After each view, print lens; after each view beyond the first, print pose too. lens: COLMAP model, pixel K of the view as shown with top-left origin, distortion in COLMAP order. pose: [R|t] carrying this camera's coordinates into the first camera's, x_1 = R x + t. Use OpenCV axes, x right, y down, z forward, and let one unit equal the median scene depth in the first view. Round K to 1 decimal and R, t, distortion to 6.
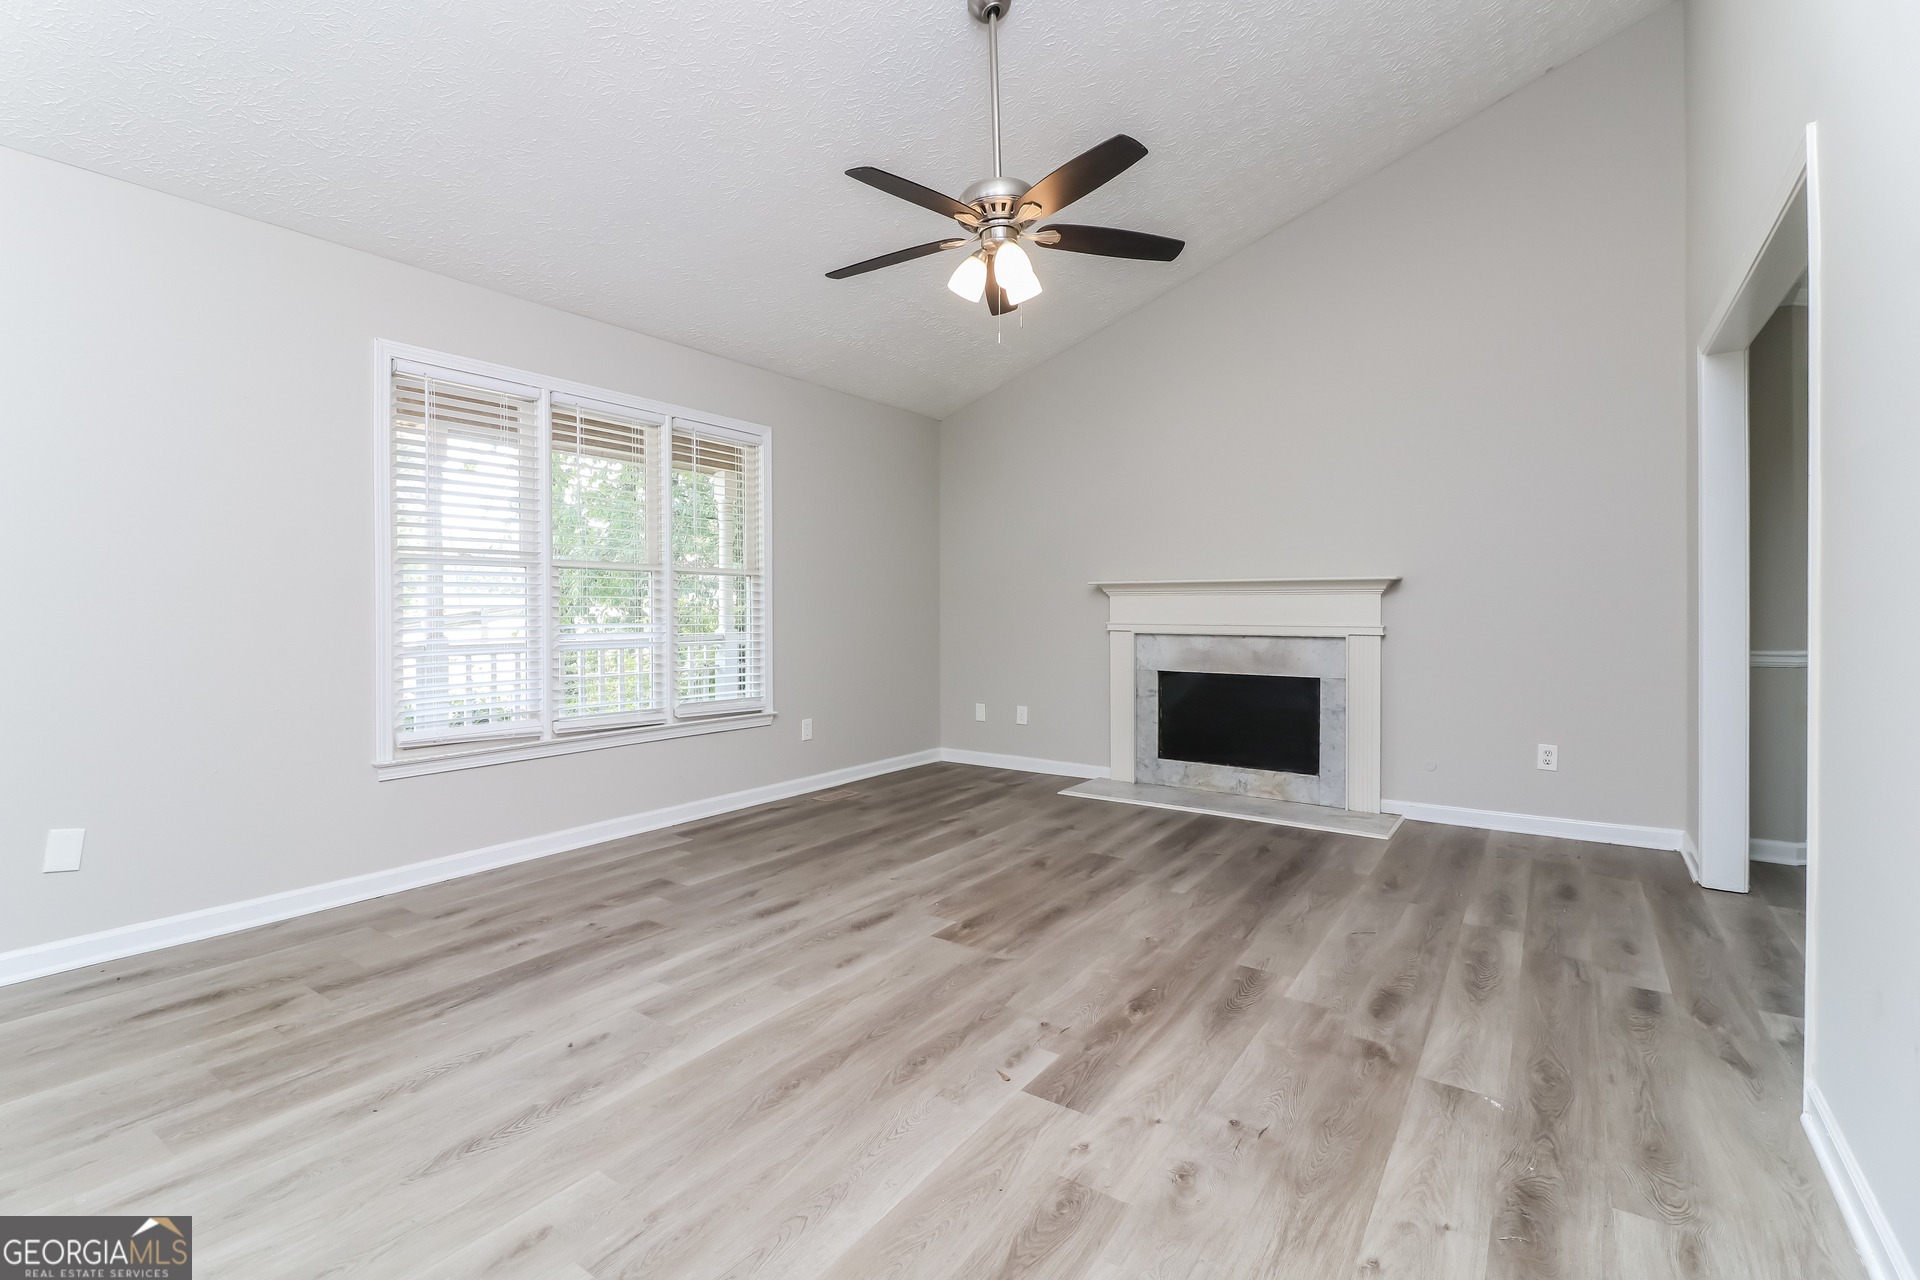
lens RADIAL K [[875.2, 0, 947.2], [0, 875.2, 611.8], [0, 0, 1]] dist [0.025621, -0.020148]
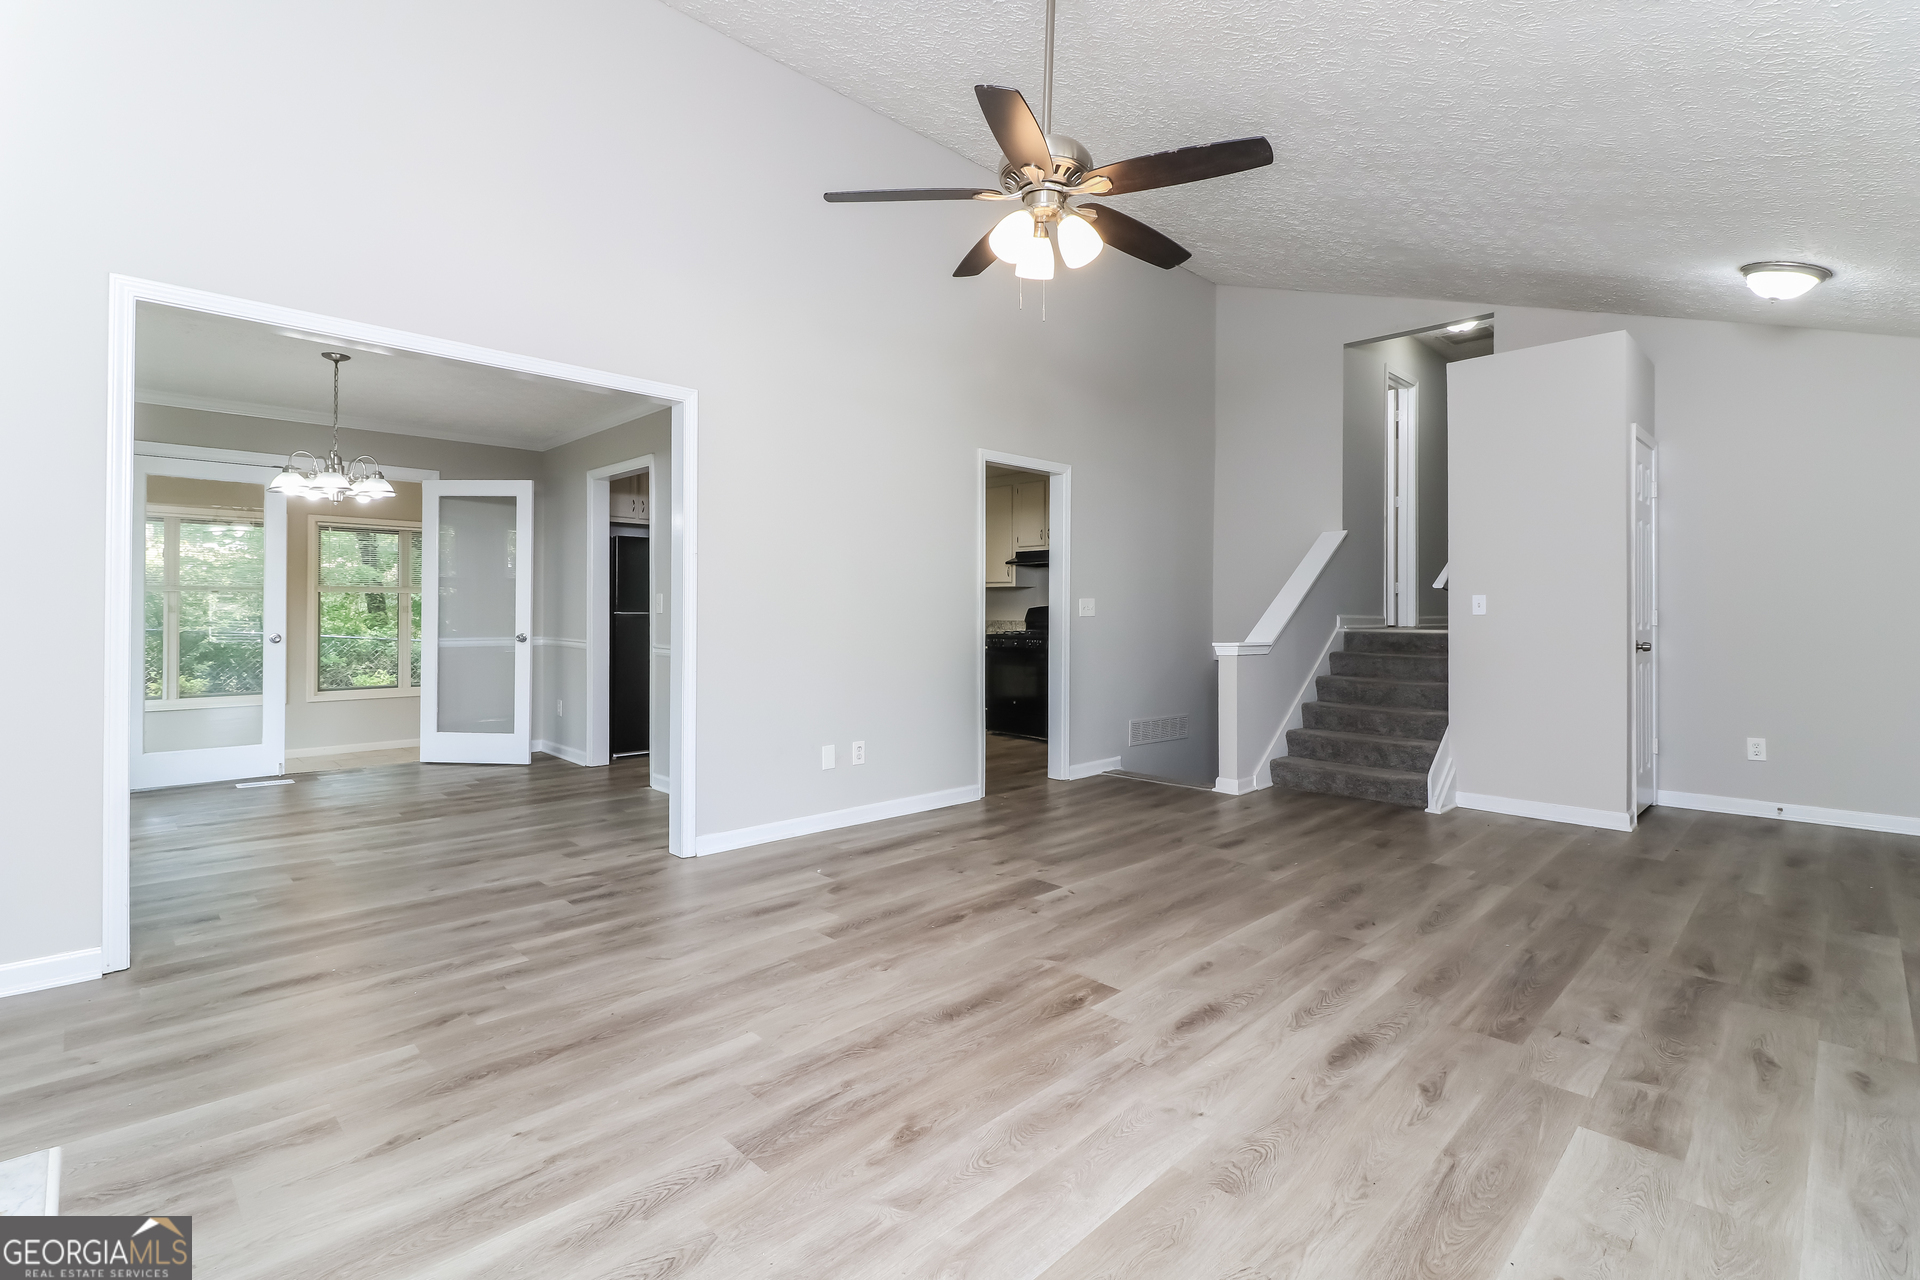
lens RADIAL K [[875.2, 0, 947.2], [0, 875.2, 611.8], [0, 0, 1]] dist [0.025621, -0.020148]
pose [[-0.982412, -0.000936, 0.186726, -0.011568], [-0.001239, 0.999998, -0.001507, -0.009102], [-0.186724, -0.001712, -0.982411, 1.967108]]
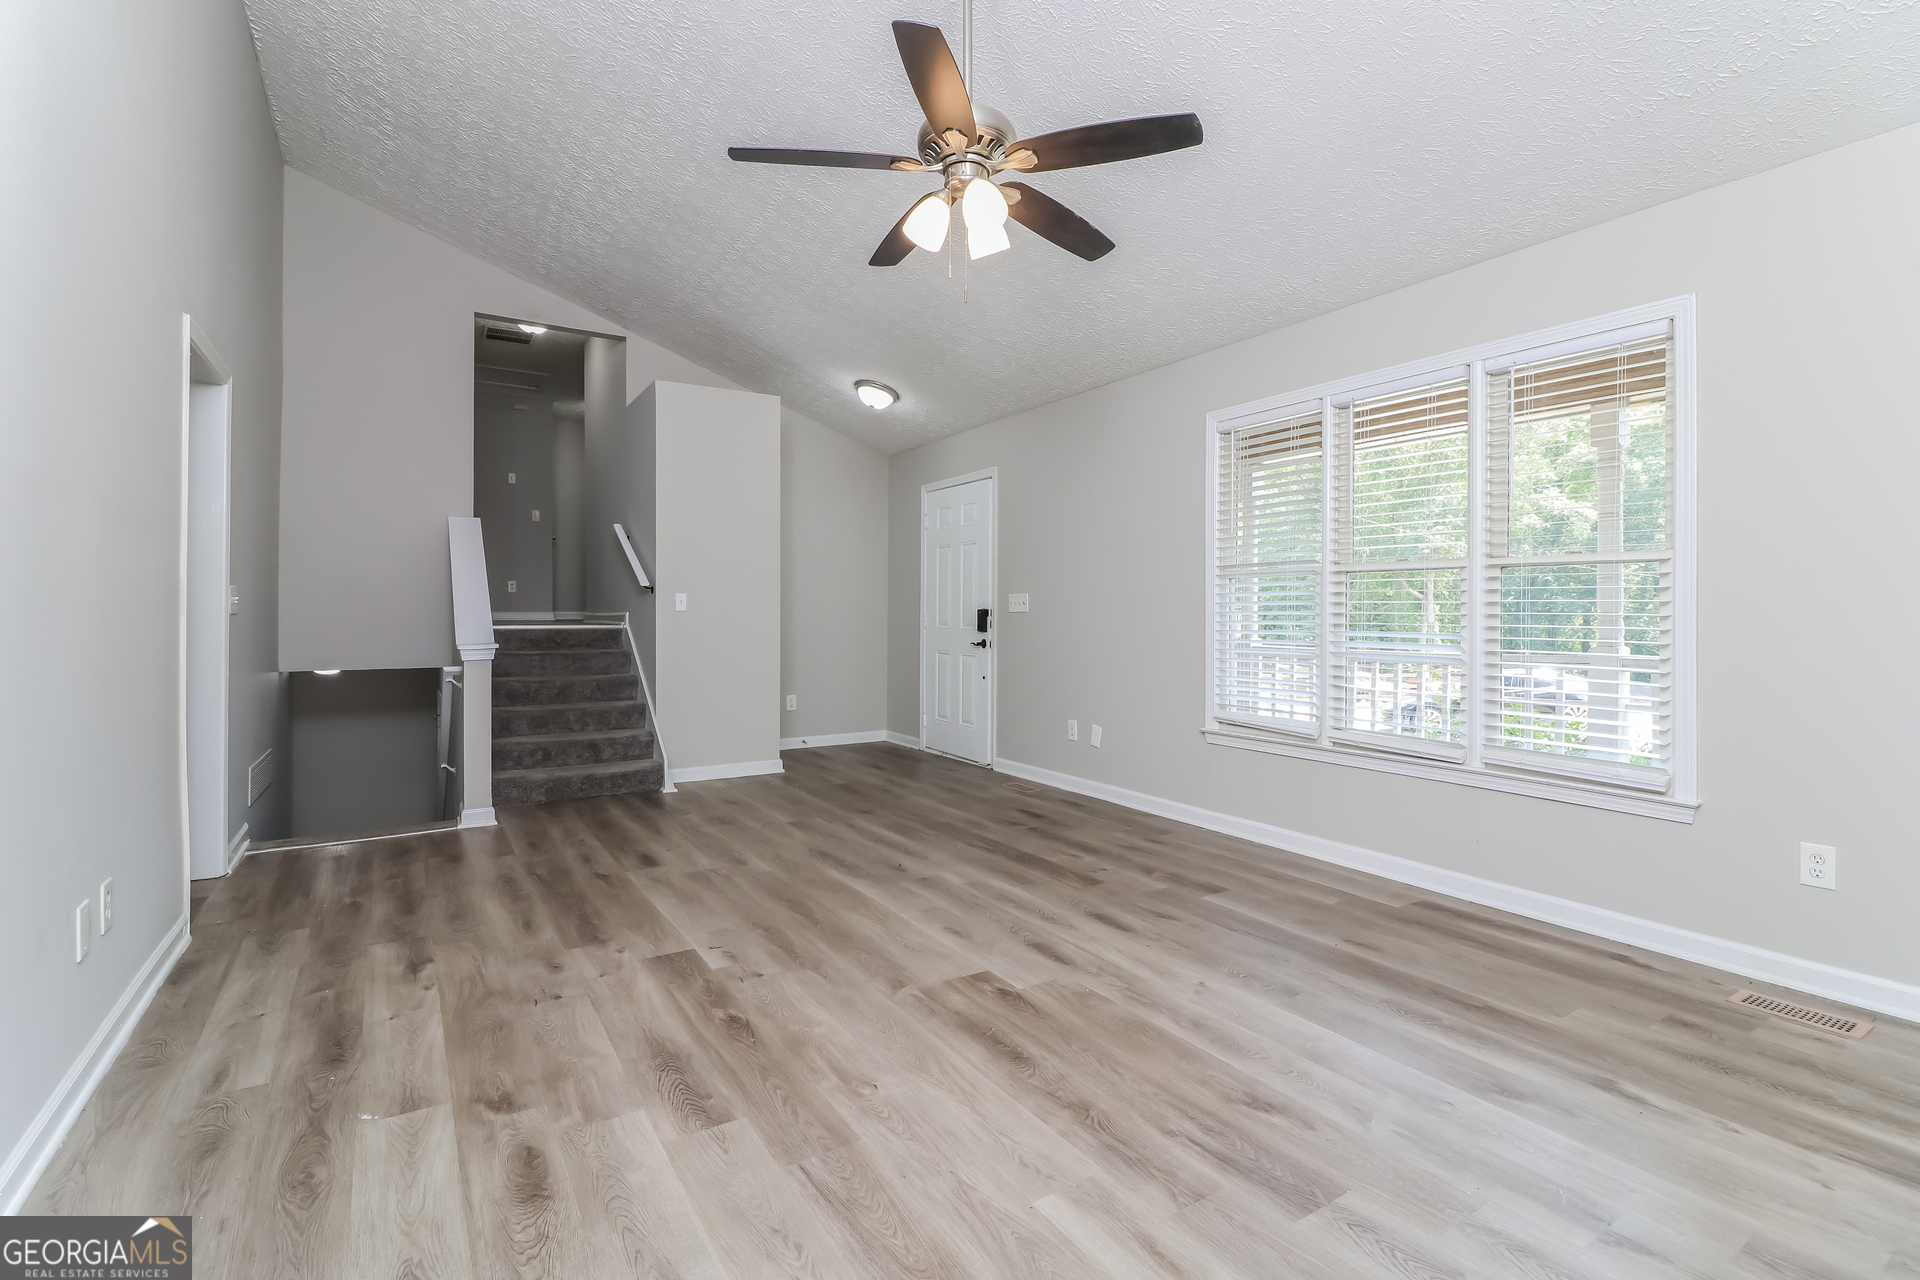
lens RADIAL K [[875.2, 0, 947.2], [0, 875.2, 611.8], [0, 0, 1]] dist [0.025621, -0.020148]
pose [[-0.391031, 0.000299, -0.920378, 0.881024], [-0.003432, 0.999993, 0.001784, -0.010523], [0.920371, 0.003857, -0.391027, 1.368551]]
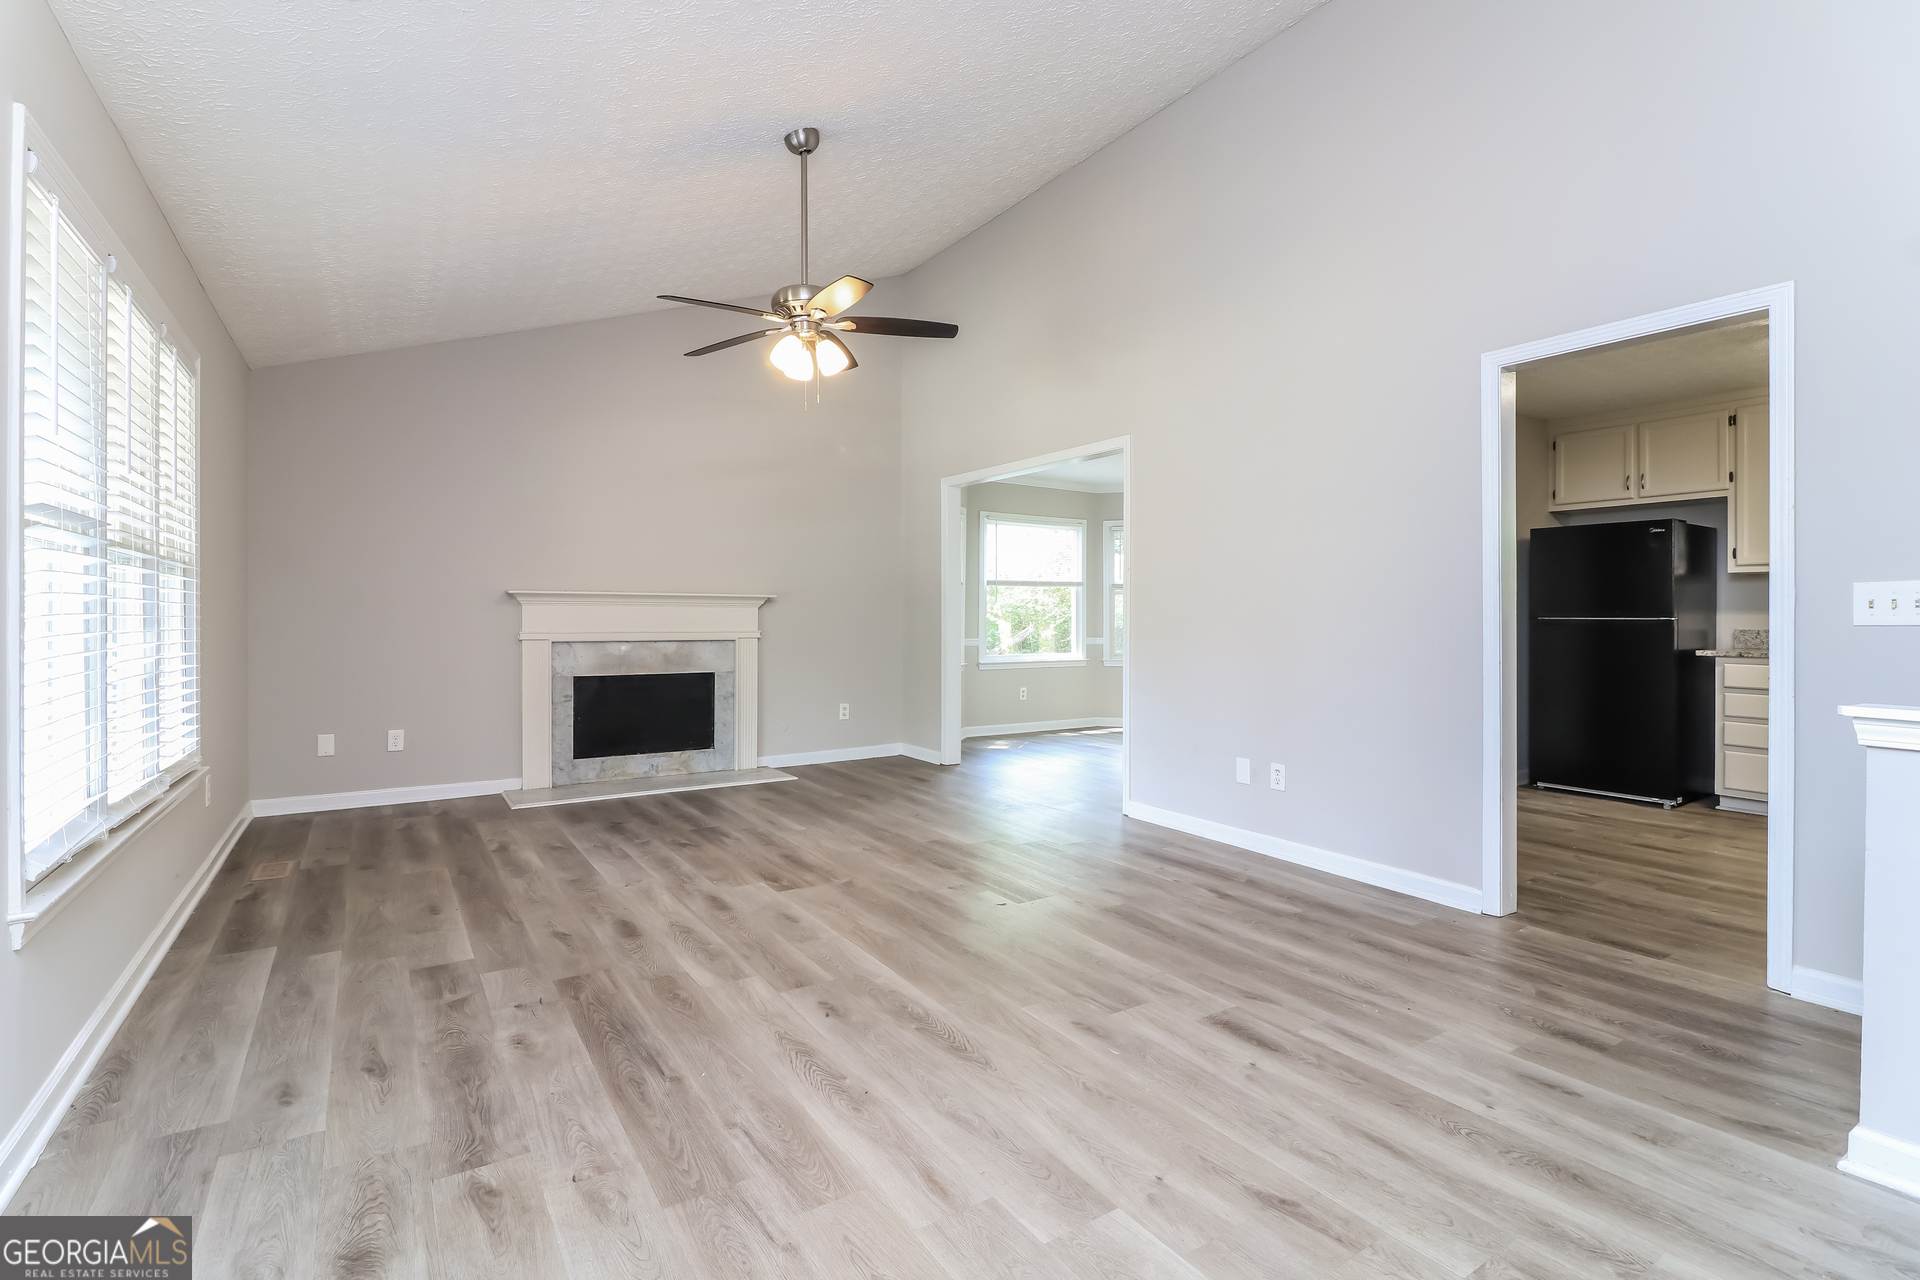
lens RADIAL K [[875.2, 0, 947.2], [0, 875.2, 611.8], [0, 0, 1]] dist [0.025621, -0.020148]
pose [[0.375756, 0.007705, 0.926686, -1.088544], [-0.001146, 0.999969, -0.007849, -0.006356], [-0.926718, 0.001887, 0.375753, 0.343039]]
